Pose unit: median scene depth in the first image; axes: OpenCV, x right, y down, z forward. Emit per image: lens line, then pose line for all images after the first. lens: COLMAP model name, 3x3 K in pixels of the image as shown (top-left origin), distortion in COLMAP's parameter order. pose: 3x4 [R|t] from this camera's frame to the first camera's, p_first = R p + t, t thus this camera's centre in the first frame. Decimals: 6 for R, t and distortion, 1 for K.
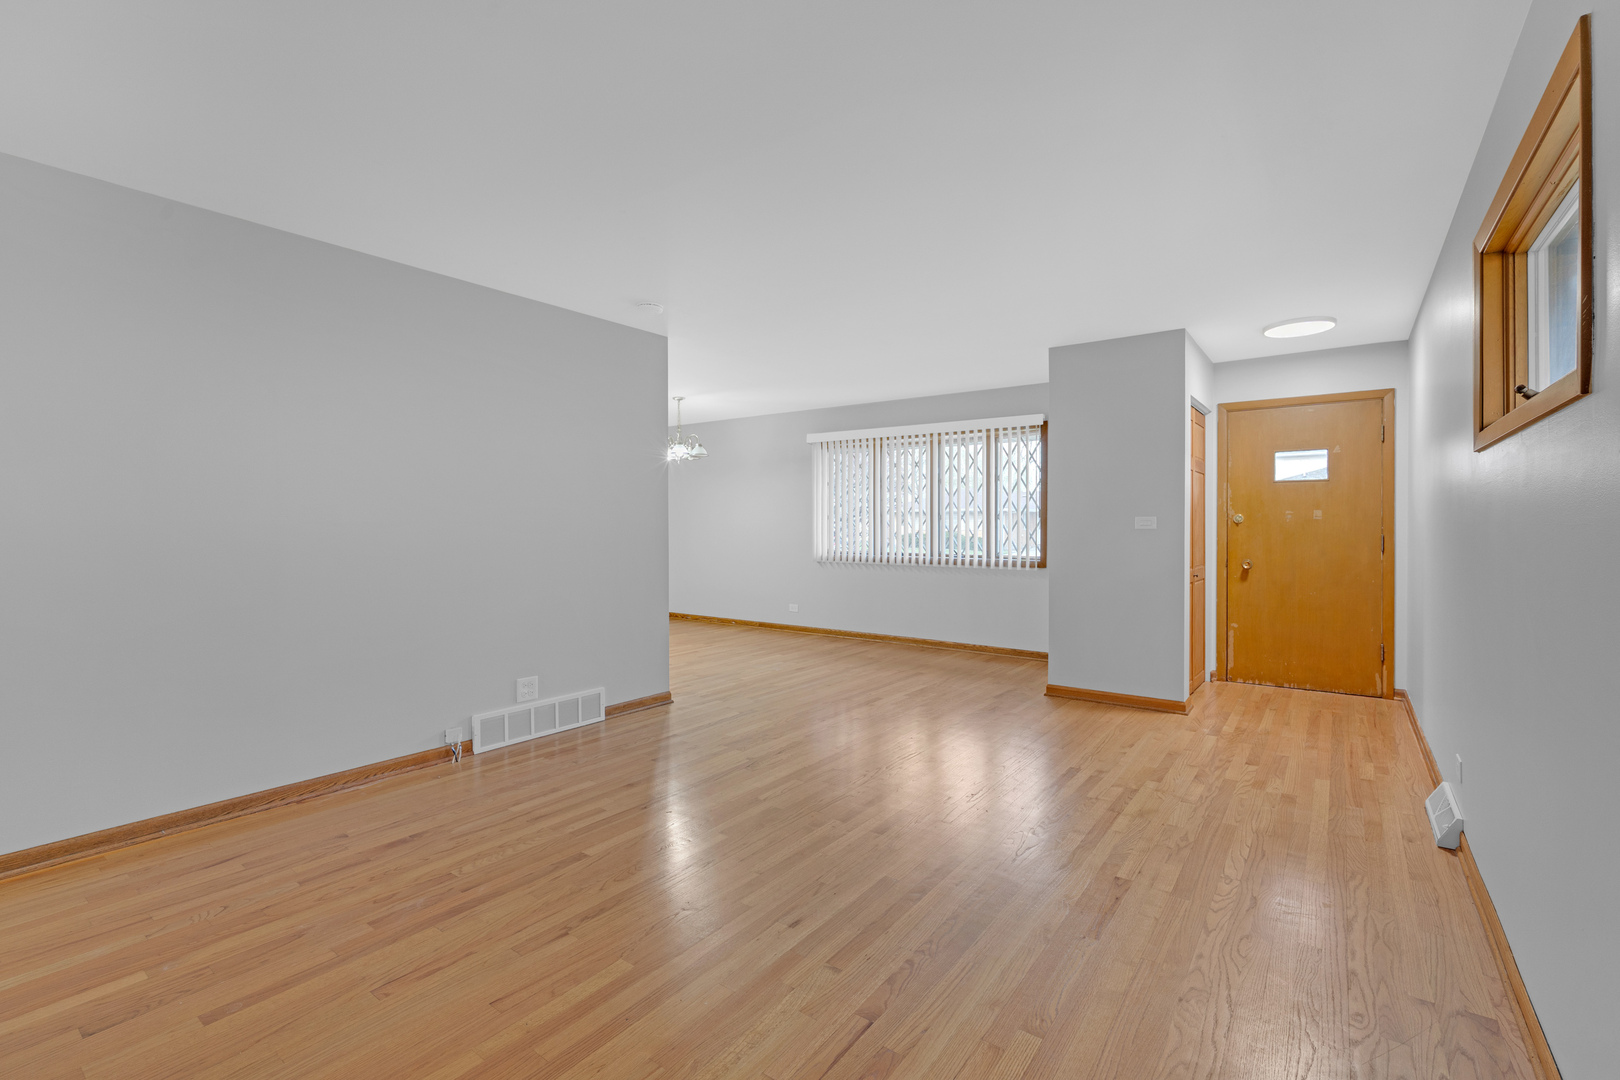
lens RADIAL K [[709.1, 0, 799.3], [0, 709.1, 531.7], [0, 0, 1]] dist [-0.010873, 0.000712]
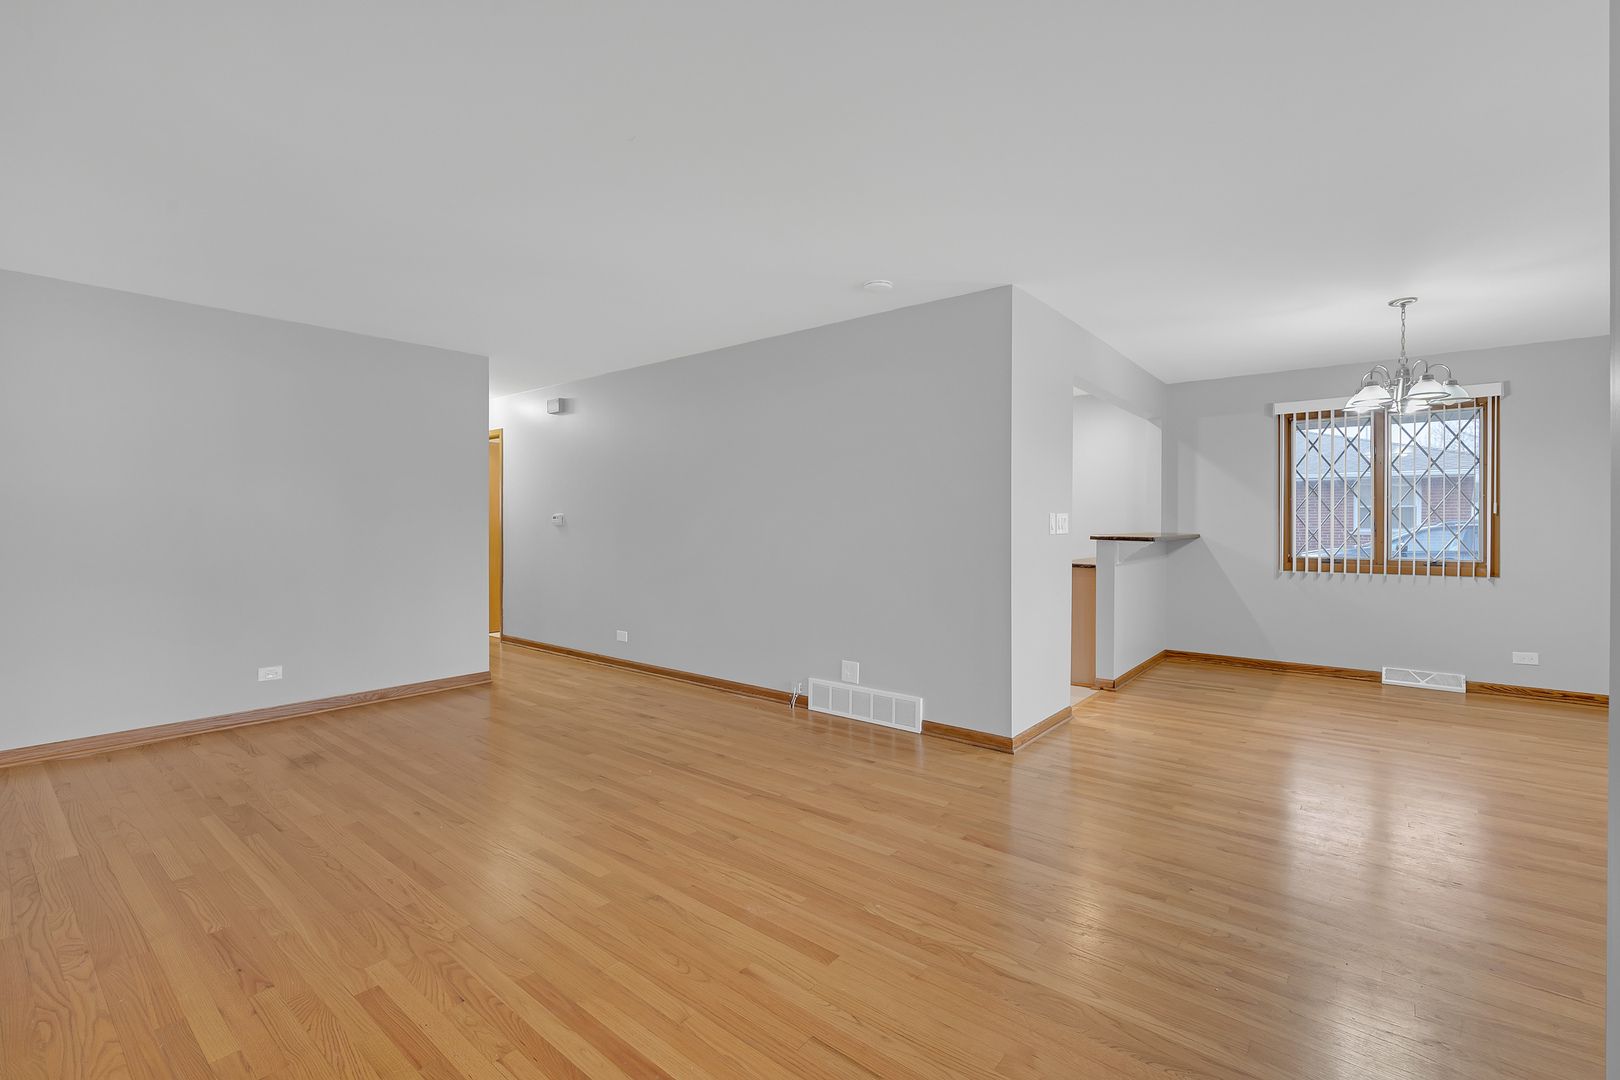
lens RADIAL K [[709.1, 0, 812.7], [0, 709.1, 530.5], [0, 0, 1]] dist [-0.010873, 0.000712]
pose [[-0.028878, 0.007440, -0.999555, 0.764612], [-0.013573, 0.999877, 0.007835, -0.005874], [0.999491, 0.013793, -0.028774, 1.033289]]
